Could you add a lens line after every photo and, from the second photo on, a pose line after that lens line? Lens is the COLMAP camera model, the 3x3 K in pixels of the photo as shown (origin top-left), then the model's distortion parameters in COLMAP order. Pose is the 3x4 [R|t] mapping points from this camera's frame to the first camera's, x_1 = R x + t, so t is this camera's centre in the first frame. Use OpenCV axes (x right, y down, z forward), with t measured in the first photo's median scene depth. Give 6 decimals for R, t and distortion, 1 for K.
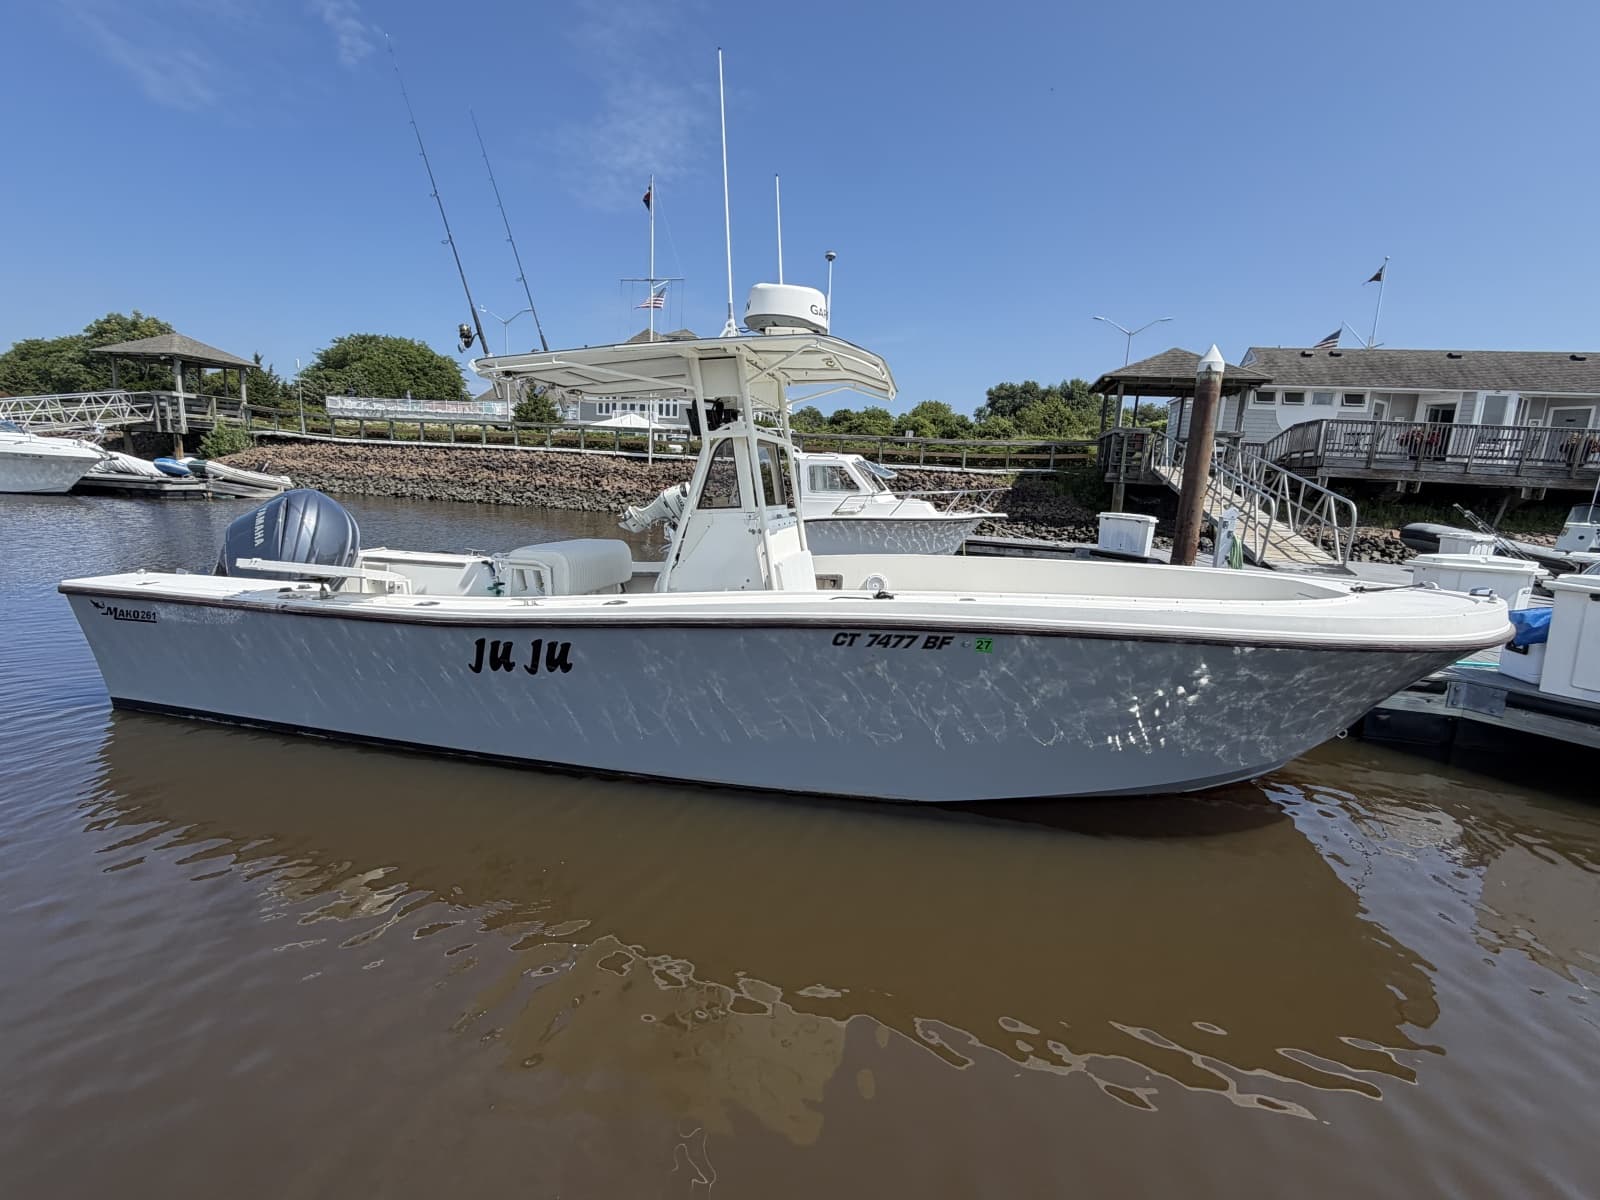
lens RADIAL K [[751.0, 0, 807.6], [0, 751.0, 596.9], [0, 0, 1]] dist [-0.000079, 0.000053]
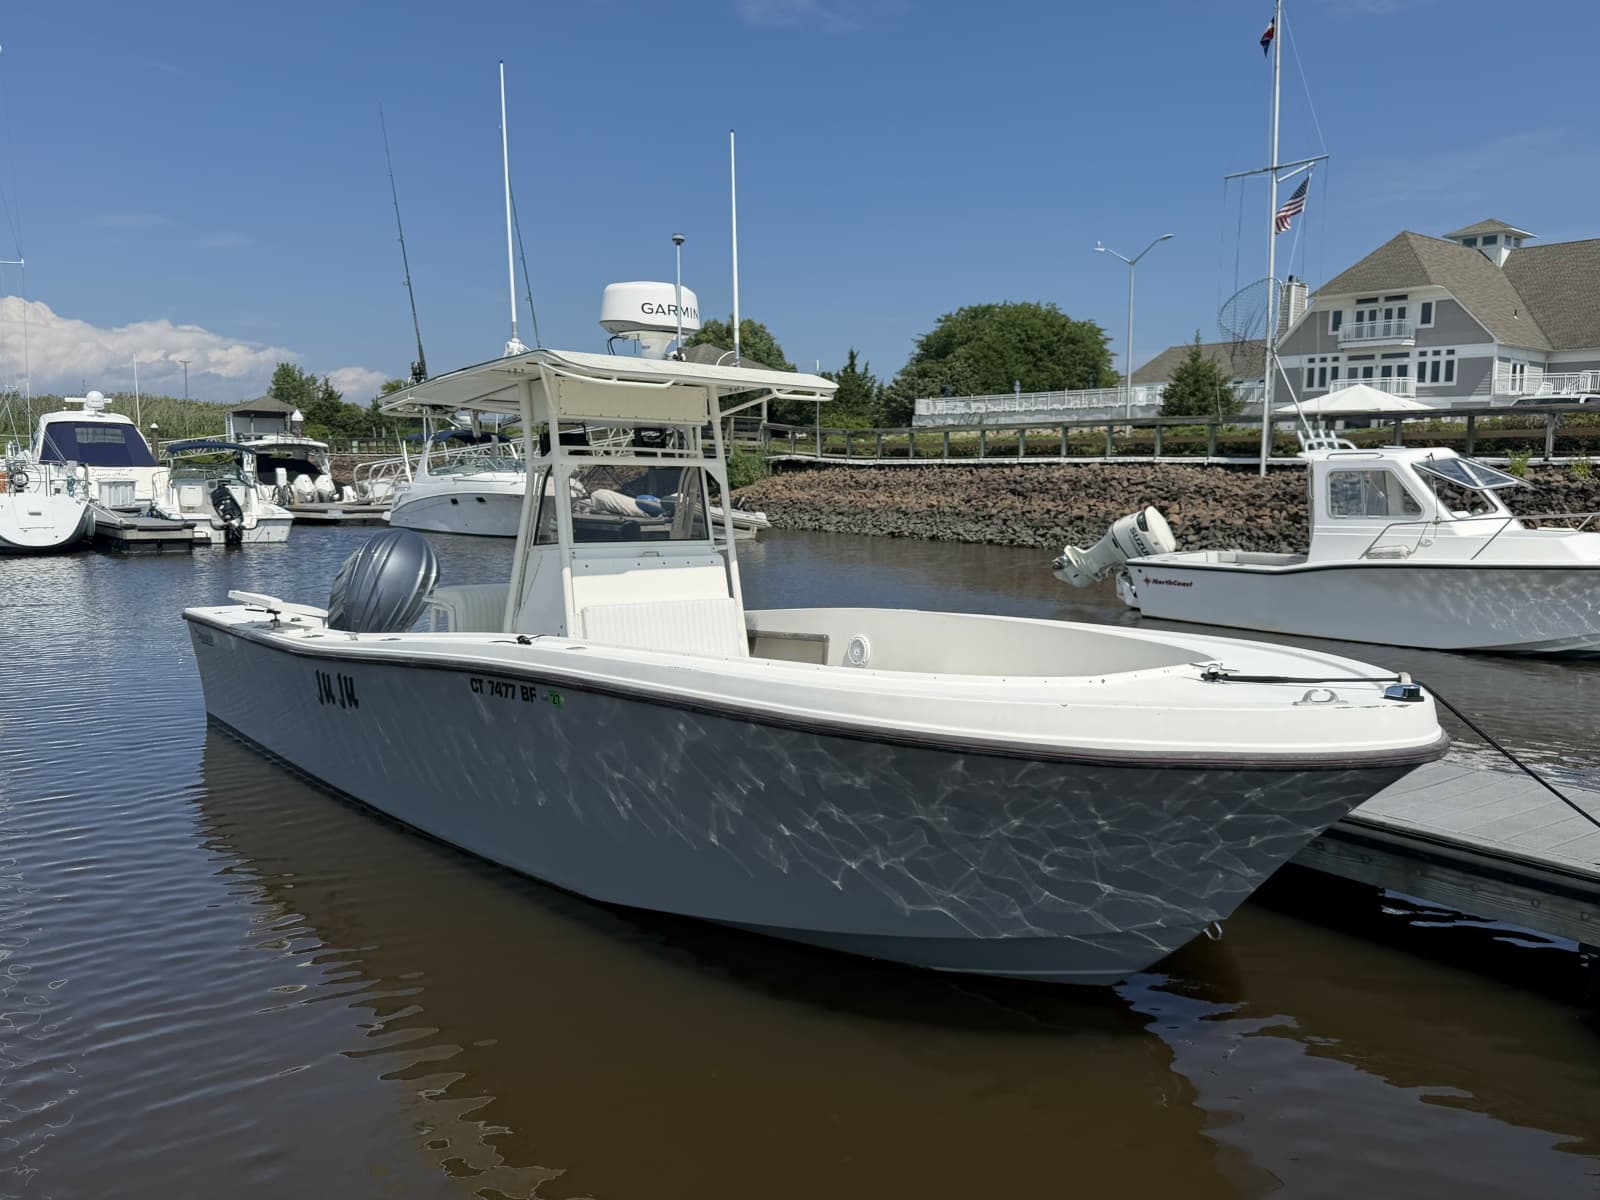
lens RADIAL K [[1269.4, 0, 800.0], [0, 1269.4, 600.0], [0, 0, 1]] dist [0.170259, -0.356672]
pose [[0.774954, 0.019746, -0.631709, 0.137021], [-0.070793, 0.995934, -0.055715, 0.001277], [0.628041, 0.087897, 0.773201, 0.003642]]
